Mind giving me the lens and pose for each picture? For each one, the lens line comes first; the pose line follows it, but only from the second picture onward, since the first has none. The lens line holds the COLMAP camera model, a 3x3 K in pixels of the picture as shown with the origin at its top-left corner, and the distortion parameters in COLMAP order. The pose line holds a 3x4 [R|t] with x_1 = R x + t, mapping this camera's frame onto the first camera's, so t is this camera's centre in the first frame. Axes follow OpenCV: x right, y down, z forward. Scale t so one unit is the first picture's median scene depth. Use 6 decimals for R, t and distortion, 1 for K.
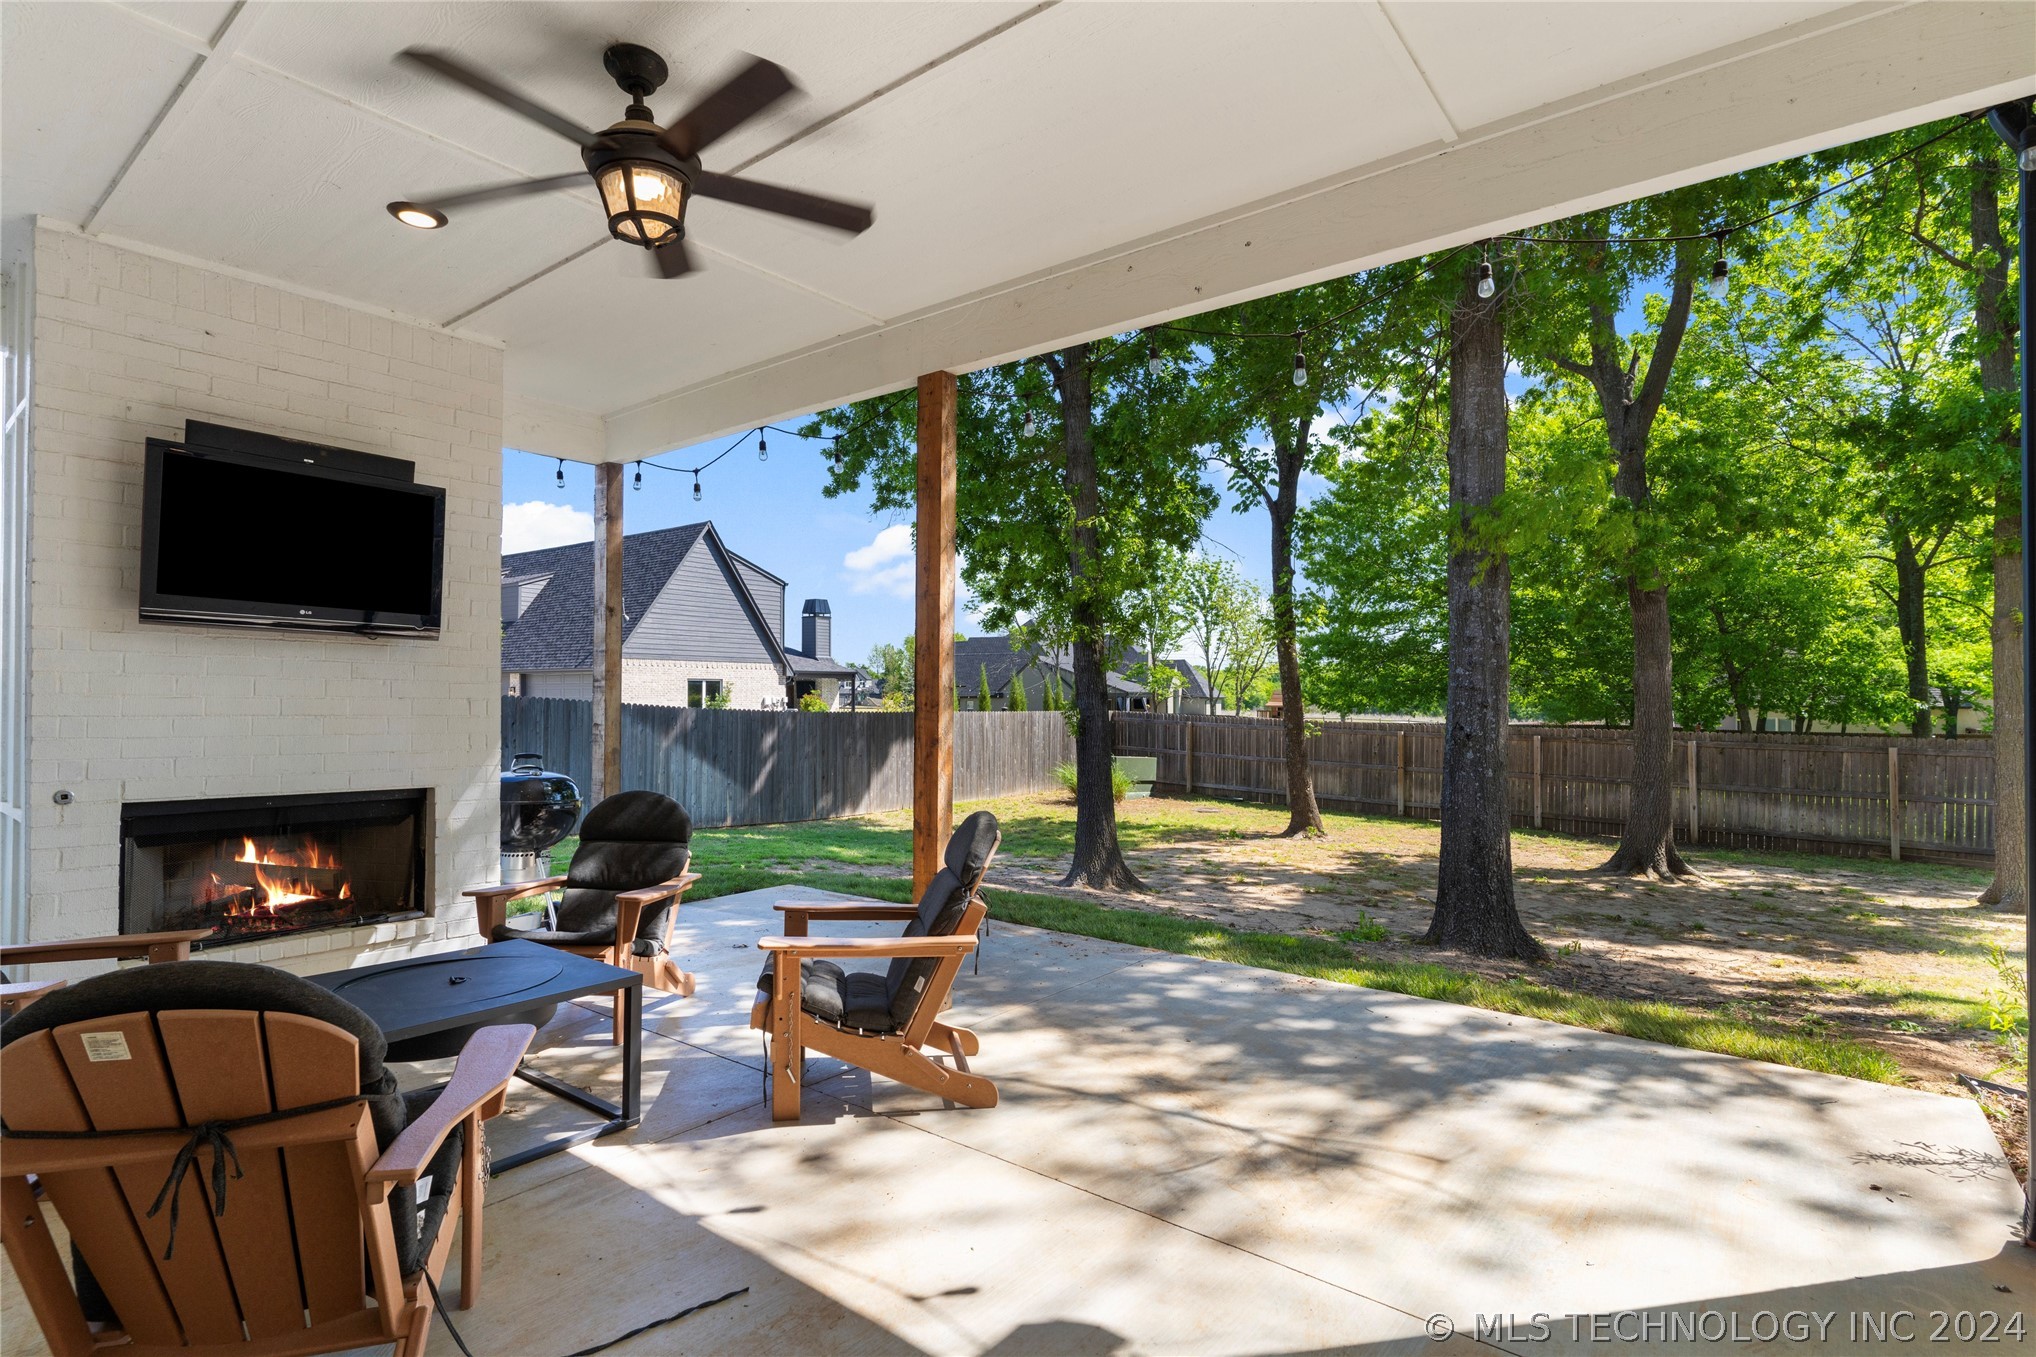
lens RADIAL K [[975.0, 0, 1005.3], [0, 975.0, 679.9], [0, 0, 1]] dist [0.000811, 0.000151]
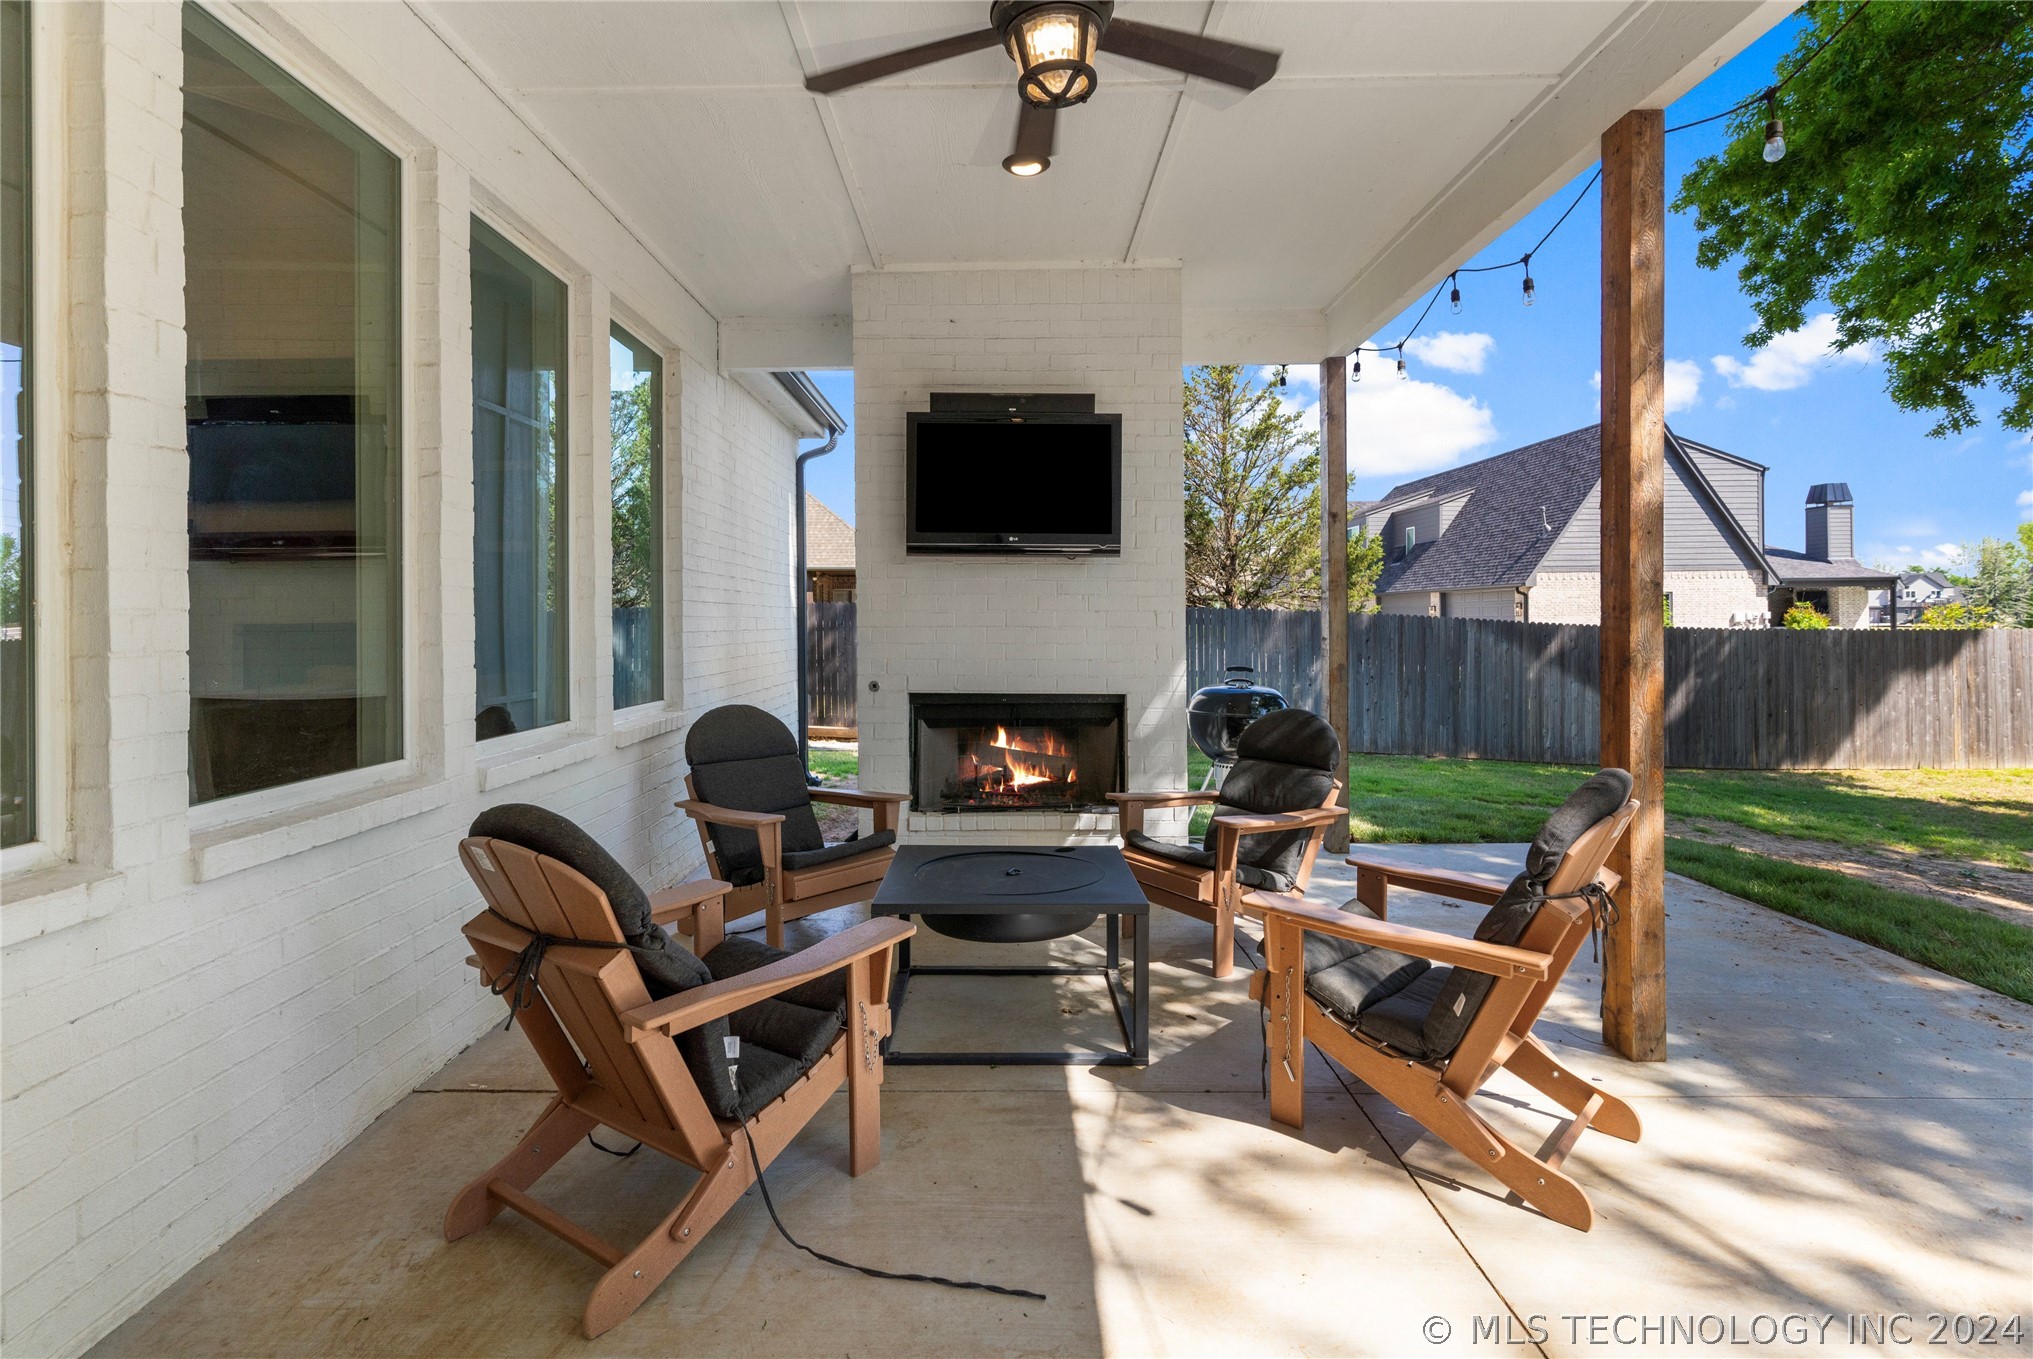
lens RADIAL K [[990.4, 0, 1015.6], [0, 990.4, 620.2], [0, 0, 1]] dist [0.002228, 0.000201]
pose [[0.628197, -0.008595, -0.778007, 0.181042], [0.025247, 0.999638, 0.009343, 0.014892], [0.777645, -0.025512, 0.628186, 0.212400]]
